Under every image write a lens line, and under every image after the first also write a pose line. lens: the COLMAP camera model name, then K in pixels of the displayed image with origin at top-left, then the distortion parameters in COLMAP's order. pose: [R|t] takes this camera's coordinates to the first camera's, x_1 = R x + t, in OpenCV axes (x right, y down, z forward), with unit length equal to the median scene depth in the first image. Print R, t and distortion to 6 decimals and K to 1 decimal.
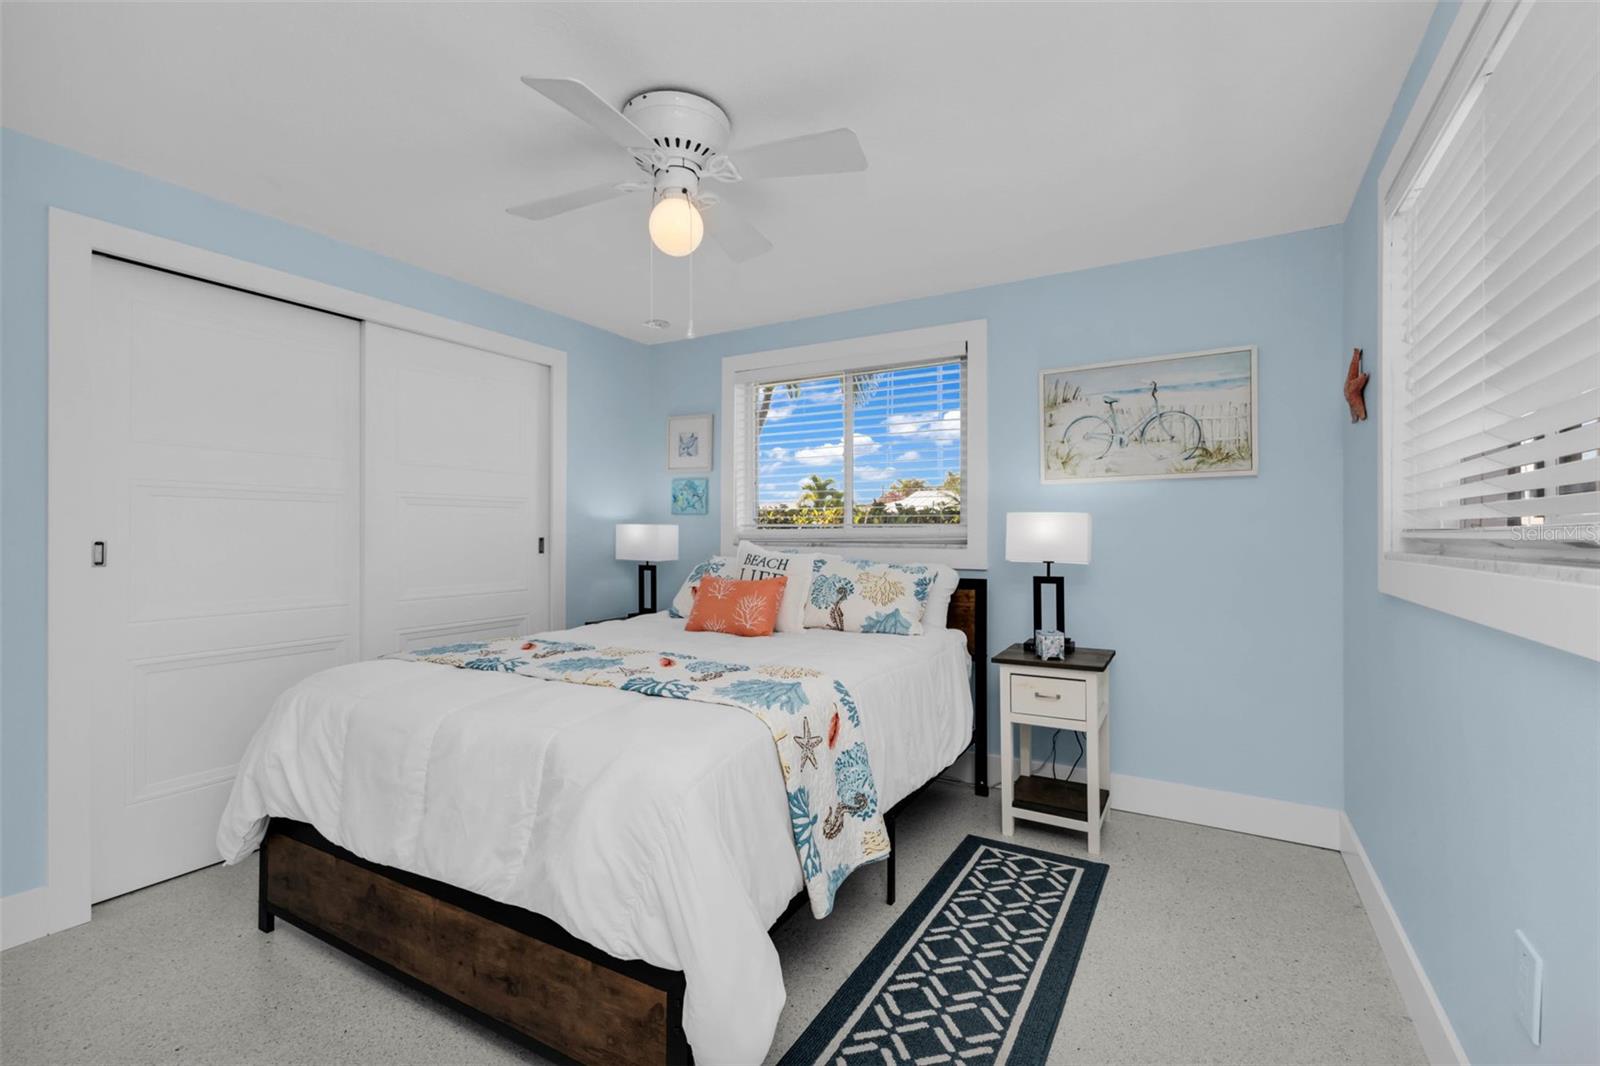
lens RADIAL K [[688.0, 0, 809.3], [0, 688.0, 530.3], [0, 0, 1]] dist [0.008745, 0.000134]
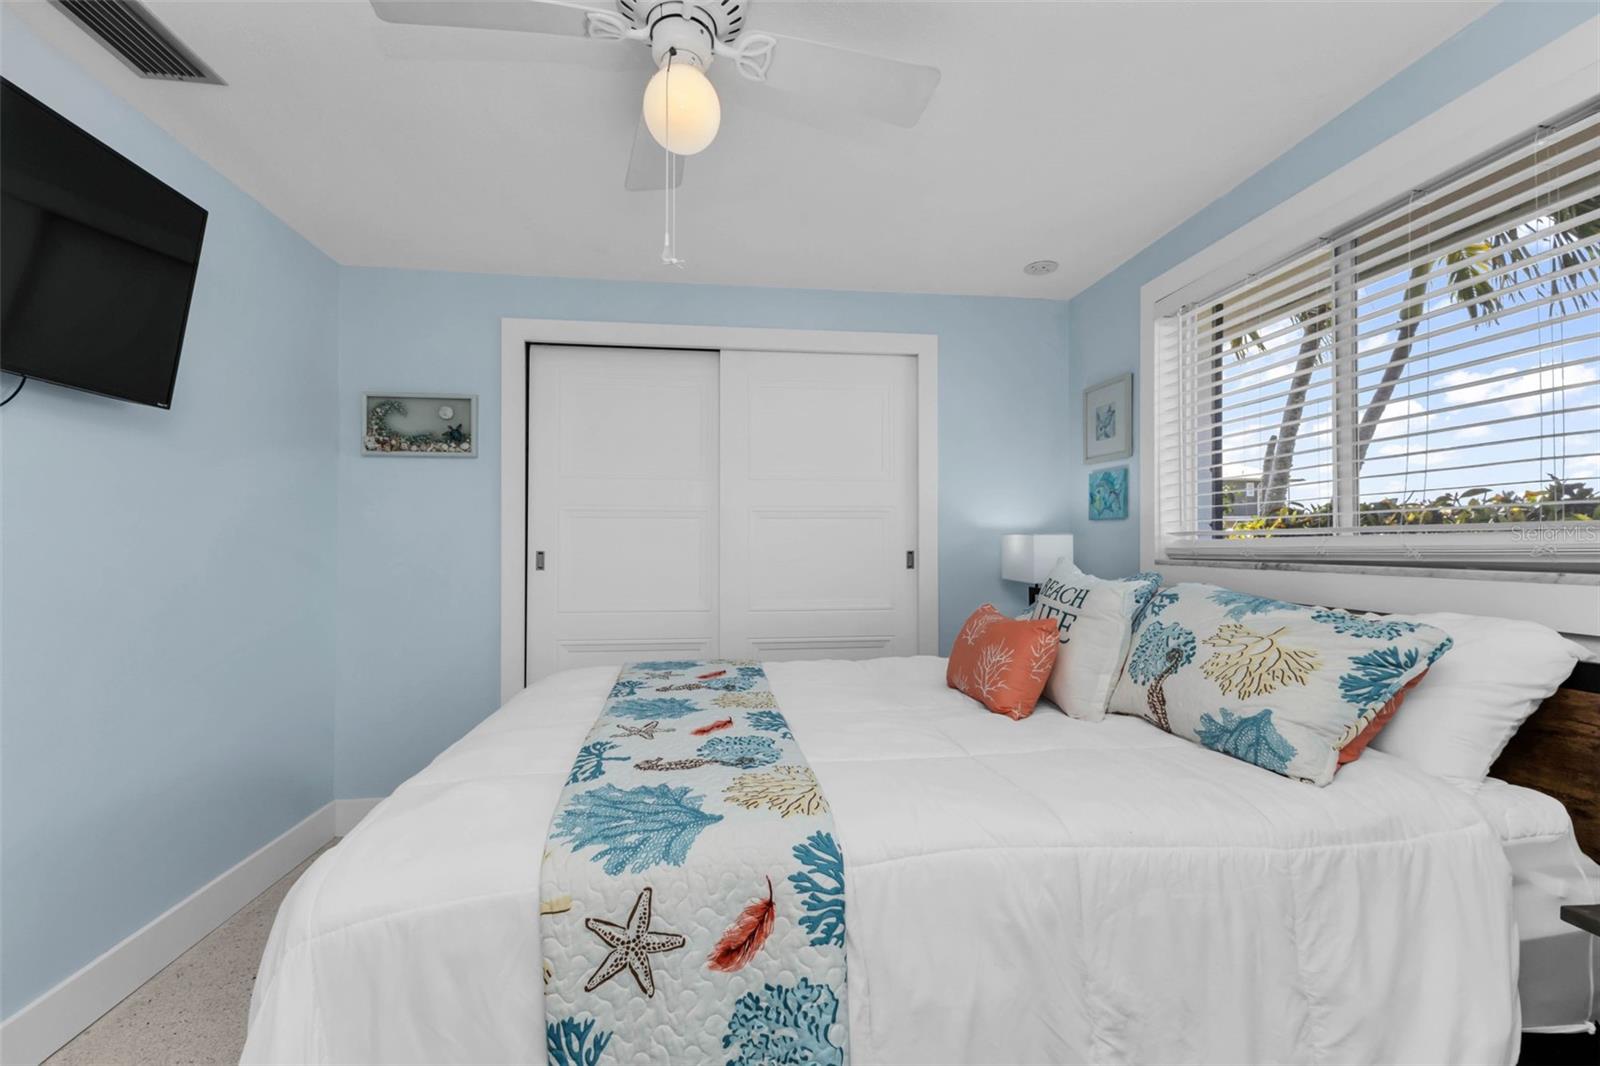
lens RADIAL K [[688.0, 0, 801.8], [0, 688.0, 535.6], [0, 0, 1]] dist [0.008745, 0.000134]
pose [[0.604817, -0.012460, -0.796267, 0.291202], [0.004115, 0.999913, -0.012521, 0.002205], [0.796354, 0.004296, 0.604816, 0.449282]]
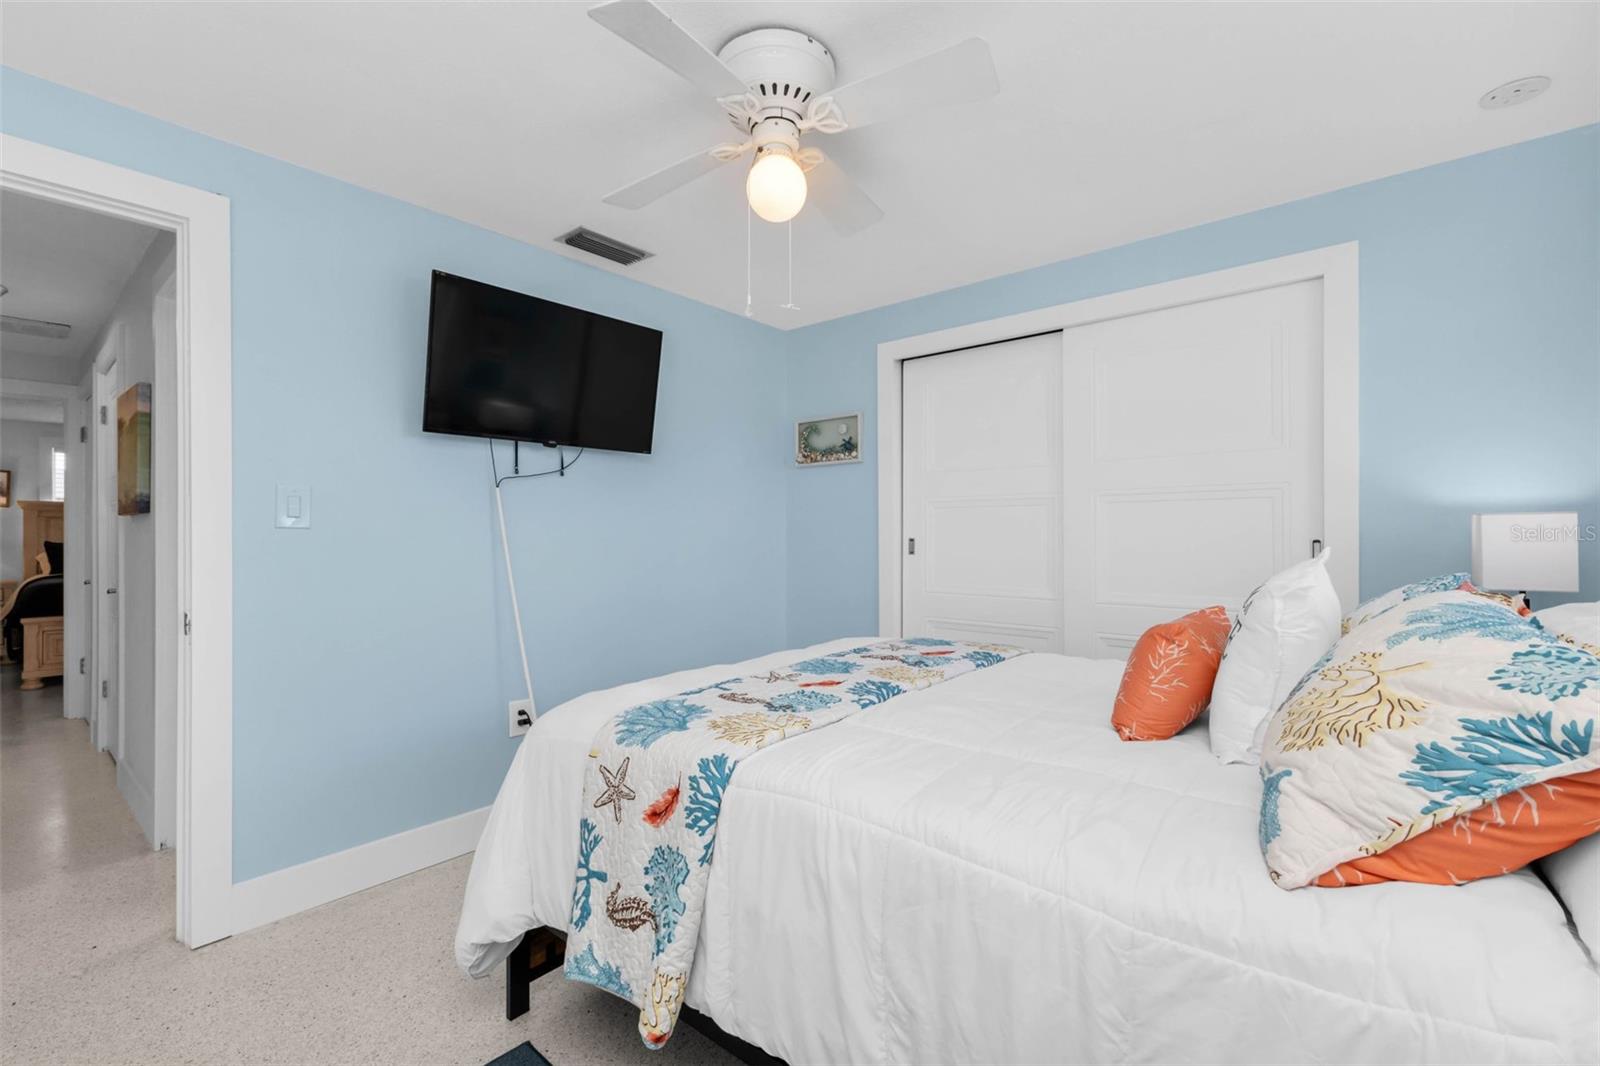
lens RADIAL K [[688.0, 0, 795.8], [0, 688.0, 532.2], [0, 0, 1]] dist [0.008745, 0.000134]
pose [[-0.175274, -0.002276, -0.984517, 0.451507], [0.008607, 0.999956, -0.003844, 0.003679], [0.984482, -0.009147, -0.175246, 0.786501]]
